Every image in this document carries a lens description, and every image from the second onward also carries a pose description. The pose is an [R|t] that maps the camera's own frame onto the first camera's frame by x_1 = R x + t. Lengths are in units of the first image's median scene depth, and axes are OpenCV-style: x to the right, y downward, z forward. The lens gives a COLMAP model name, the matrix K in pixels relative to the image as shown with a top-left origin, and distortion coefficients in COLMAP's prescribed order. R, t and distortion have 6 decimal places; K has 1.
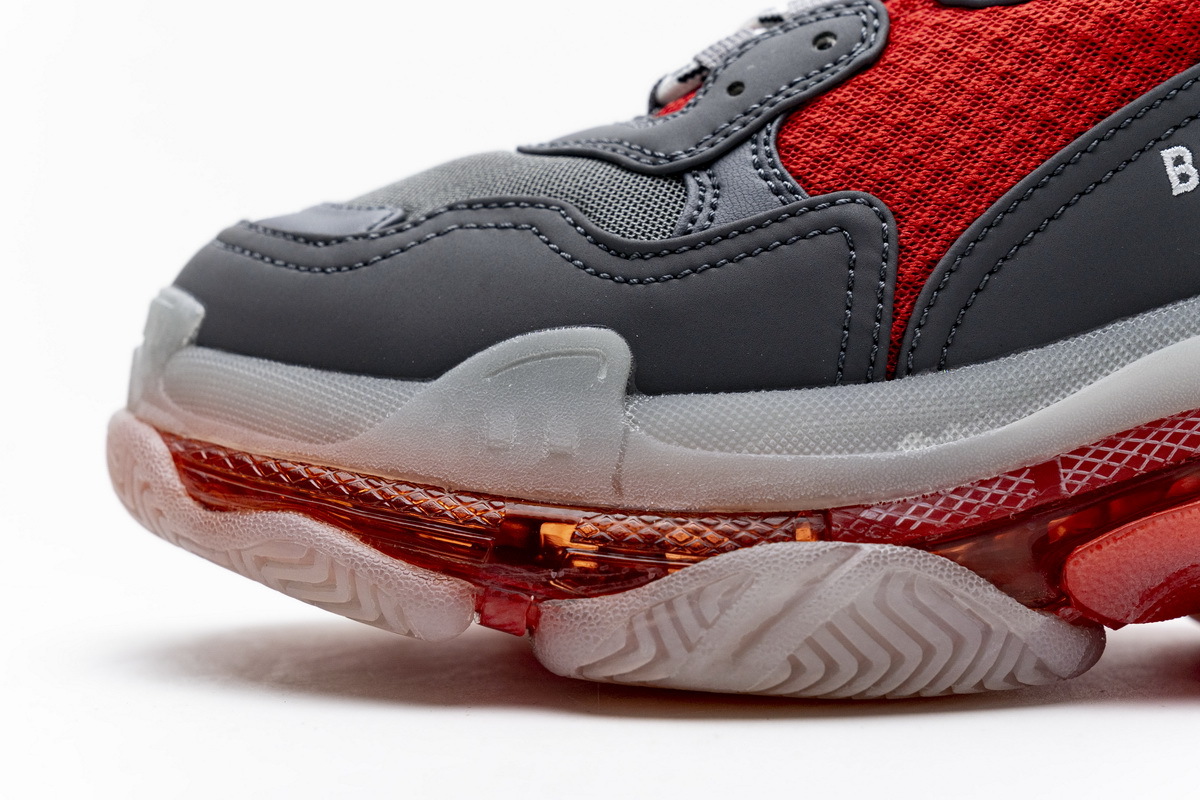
lens RADIAL K [[2261.9, 0, 600.0], [0, 2261.9, 400.0], [0, 0, 1]] dist [0.011695, 0.070792]
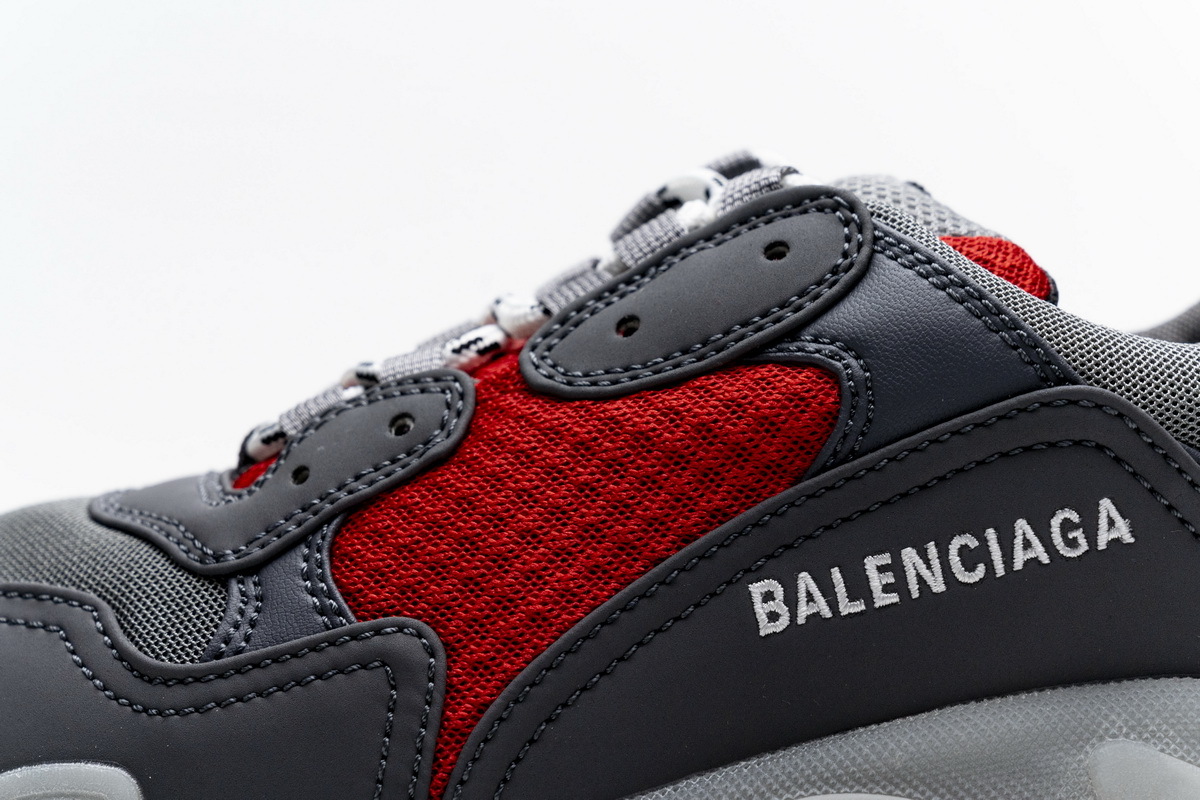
lens RADIAL K [[2261.9, 0, 600.0], [0, 2261.9, 400.0], [0, 0, 1]] dist [0.011695, 0.070792]
pose [[0.999439, 0.030456, -0.013903, 0.199235], [-0.030199, 0.999375, 0.018349, -0.196588], [0.014453, -0.017919, 0.999735, 0.114314]]
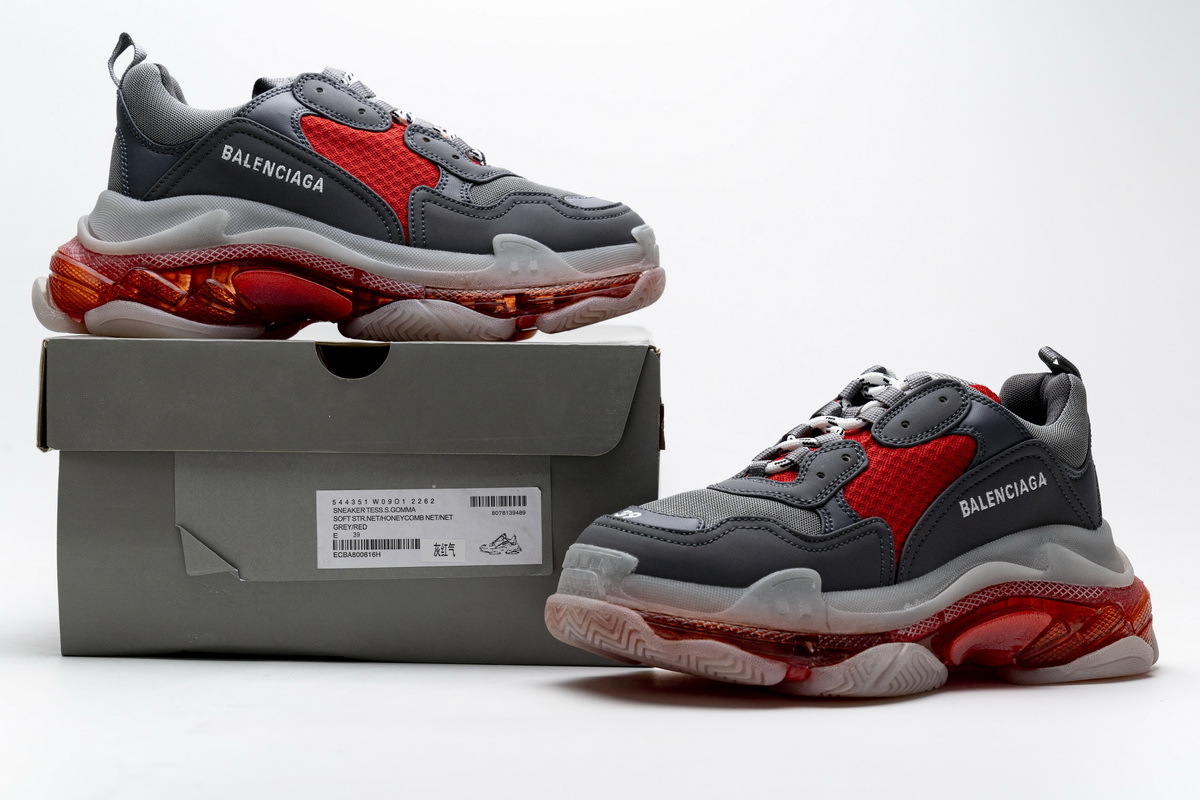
lens RADIAL K [[1962.3, 0, 600.0], [0, 1962.3, 400.0], [0, 0, 1]] dist [0.019002, -0.001356]
pose [[0.859767, 0.016725, 0.510412, -1.445718], [-0.002339, 0.999582, -0.028814, -0.167517], [-0.510681, 0.023580, 0.859447, -0.943113]]
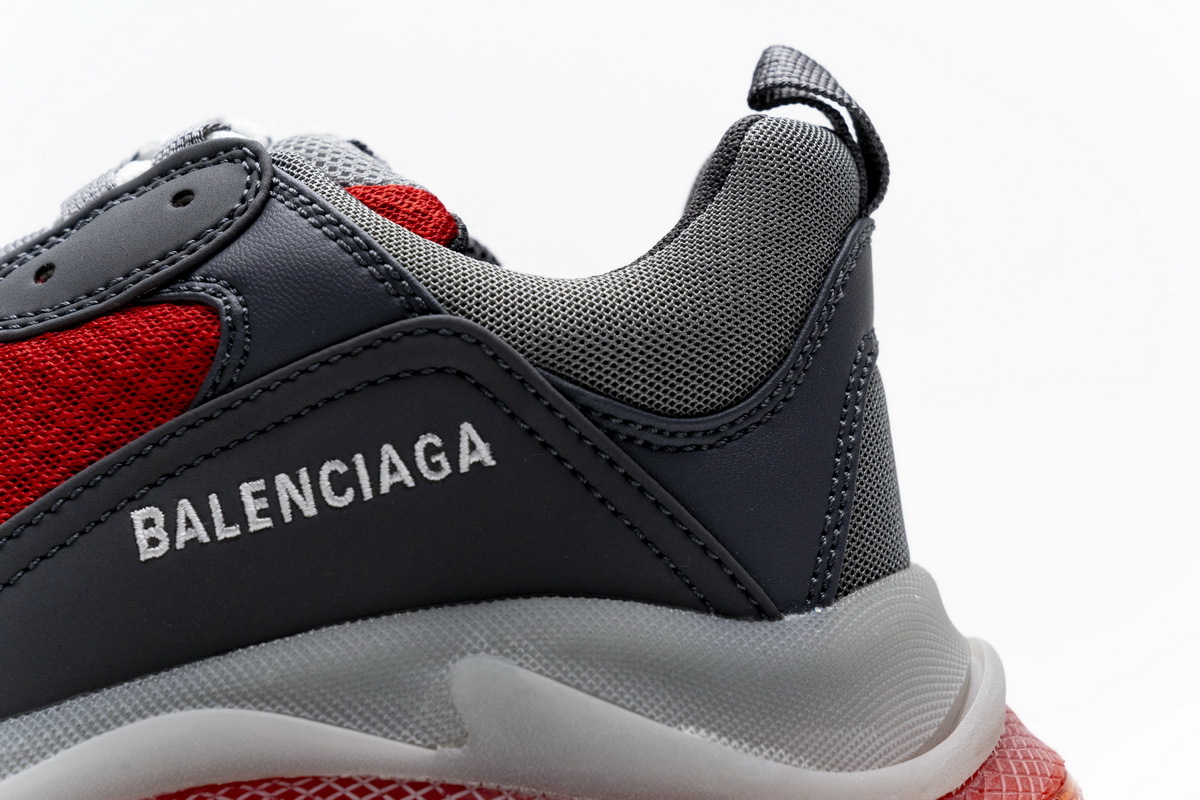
lens RADIAL K [[2261.9, 0, 600.0], [0, 2261.9, 400.0], [0, 0, 1]] dist [0.011695, 0.070792]
pose [[0.998886, 0.014512, -0.044911, 0.479431], [-0.015489, 0.999649, -0.021483, -0.138669], [0.044583, 0.022155, 0.998760, 0.083977]]
